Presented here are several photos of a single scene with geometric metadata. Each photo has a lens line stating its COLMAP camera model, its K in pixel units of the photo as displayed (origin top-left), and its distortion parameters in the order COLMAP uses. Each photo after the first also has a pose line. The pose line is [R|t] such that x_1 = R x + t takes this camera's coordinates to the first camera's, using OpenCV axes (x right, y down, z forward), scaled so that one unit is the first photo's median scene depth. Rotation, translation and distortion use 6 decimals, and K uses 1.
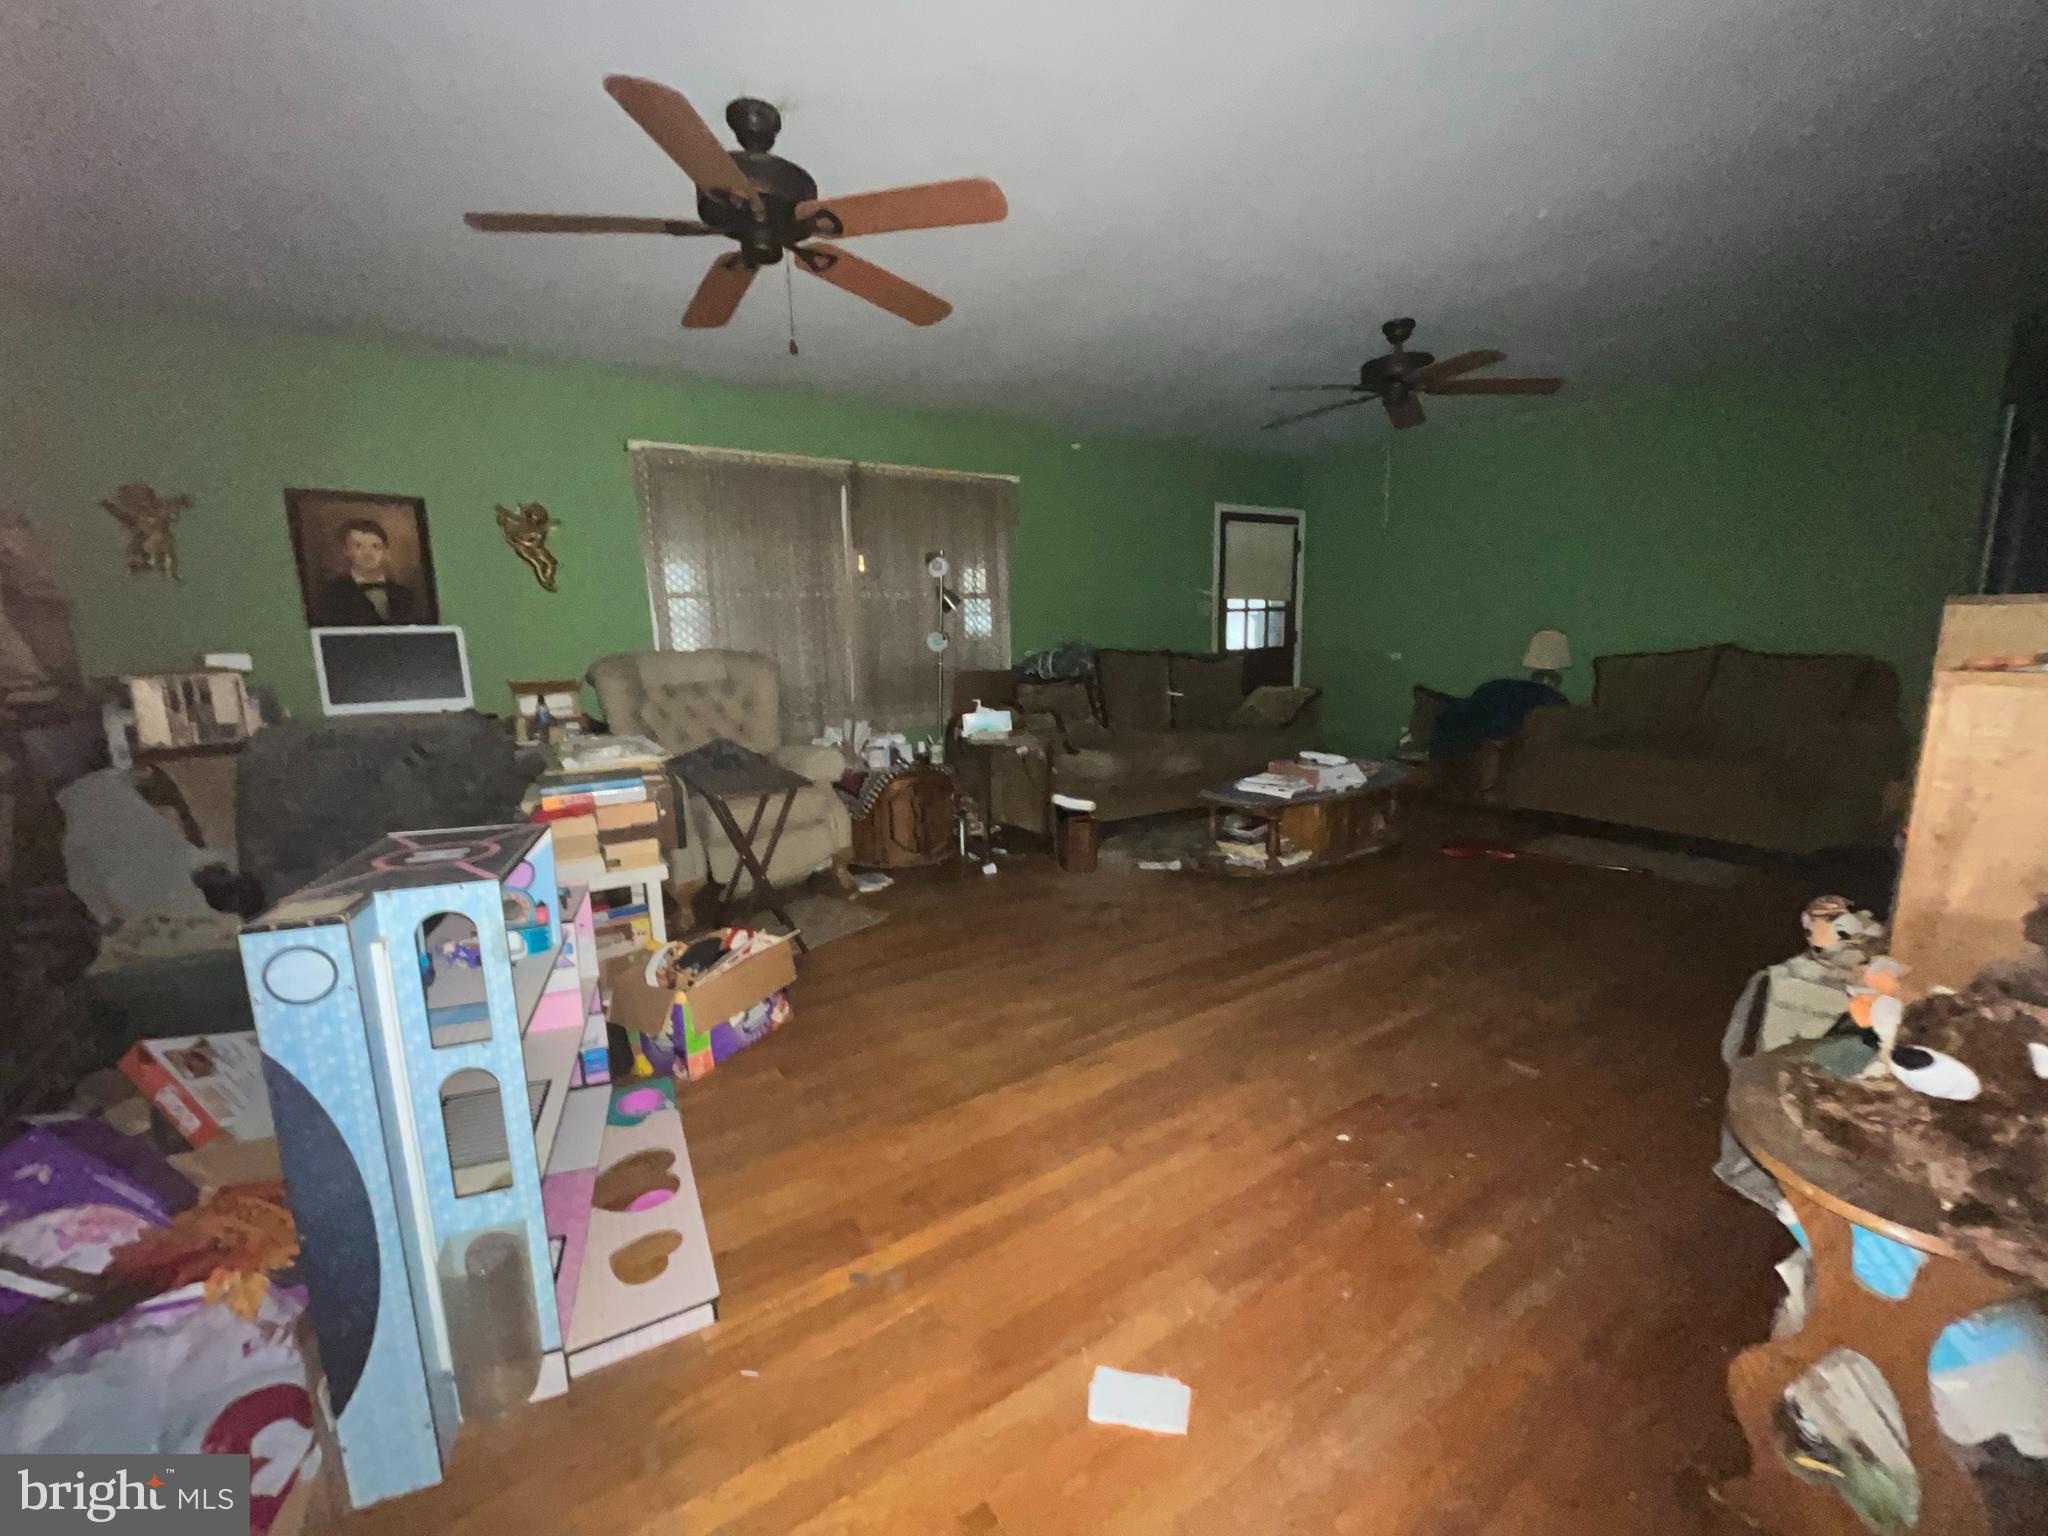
lens RADIAL K [[824.2, 0, 1014.7], [0, 824.2, 772.4], [0, 0, 1]] dist [-0.000669, -0.001043]
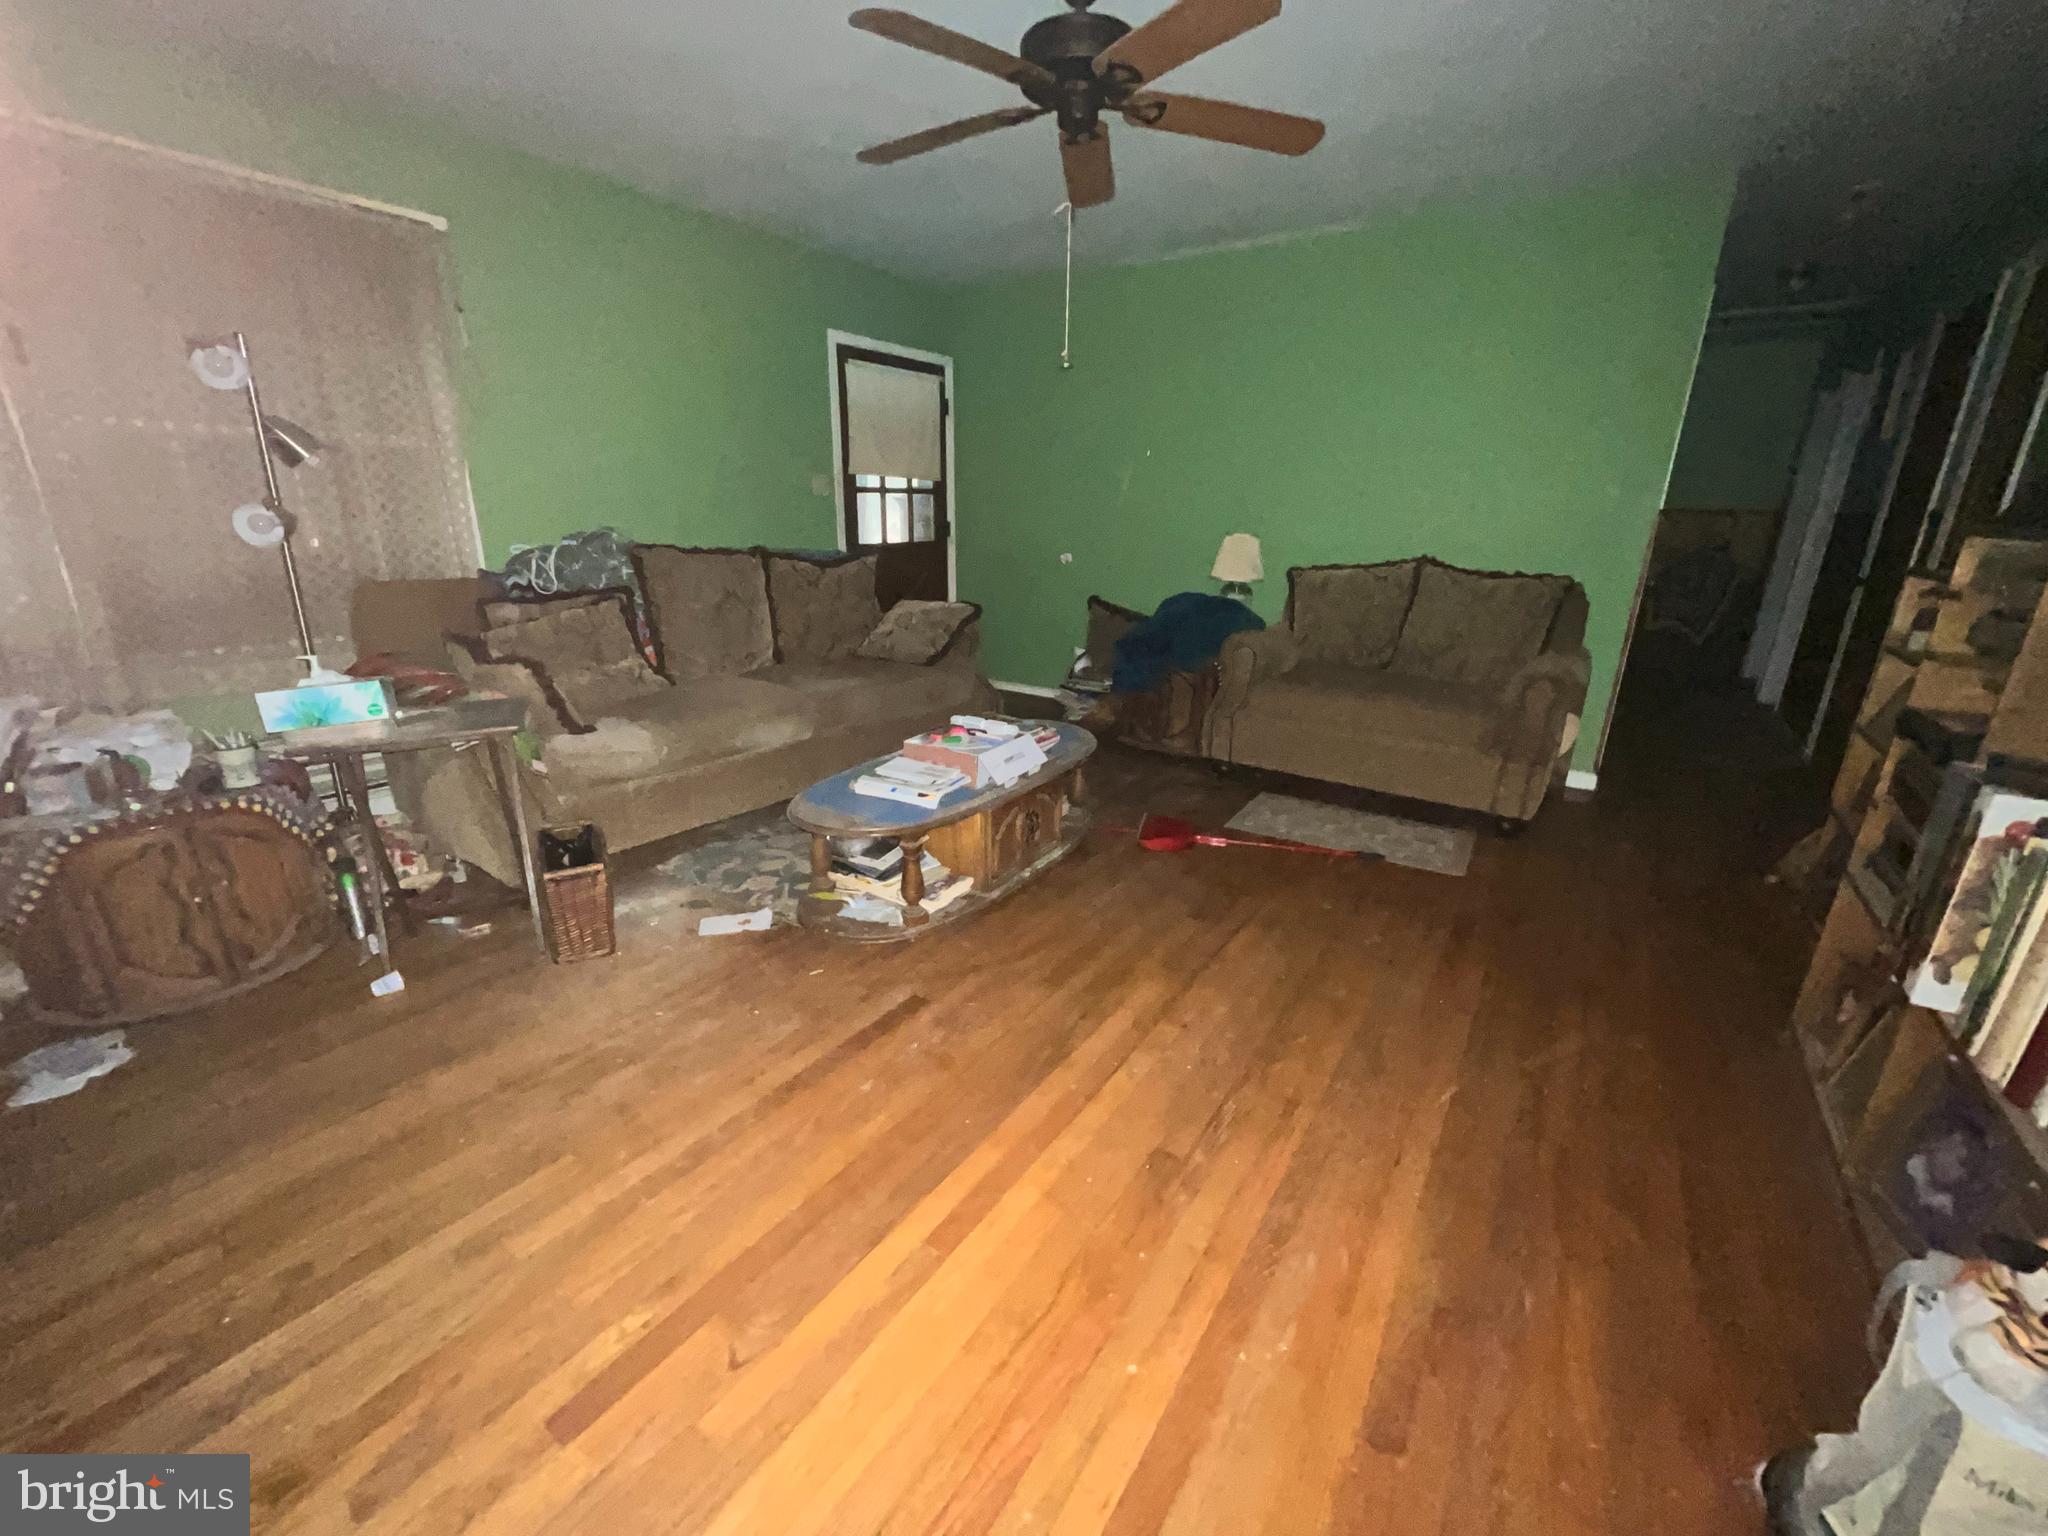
lens RADIAL K [[824.2, 0, 1026.1], [0, 824.2, 770.9], [0, 0, 1]] dist [-0.000669, -0.001043]
pose [[0.920396, -0.083899, 0.381879, 0.128807], [0.031355, 0.989399, 0.141798, -0.064651], [-0.389727, -0.118536, 0.913270, 0.325330]]
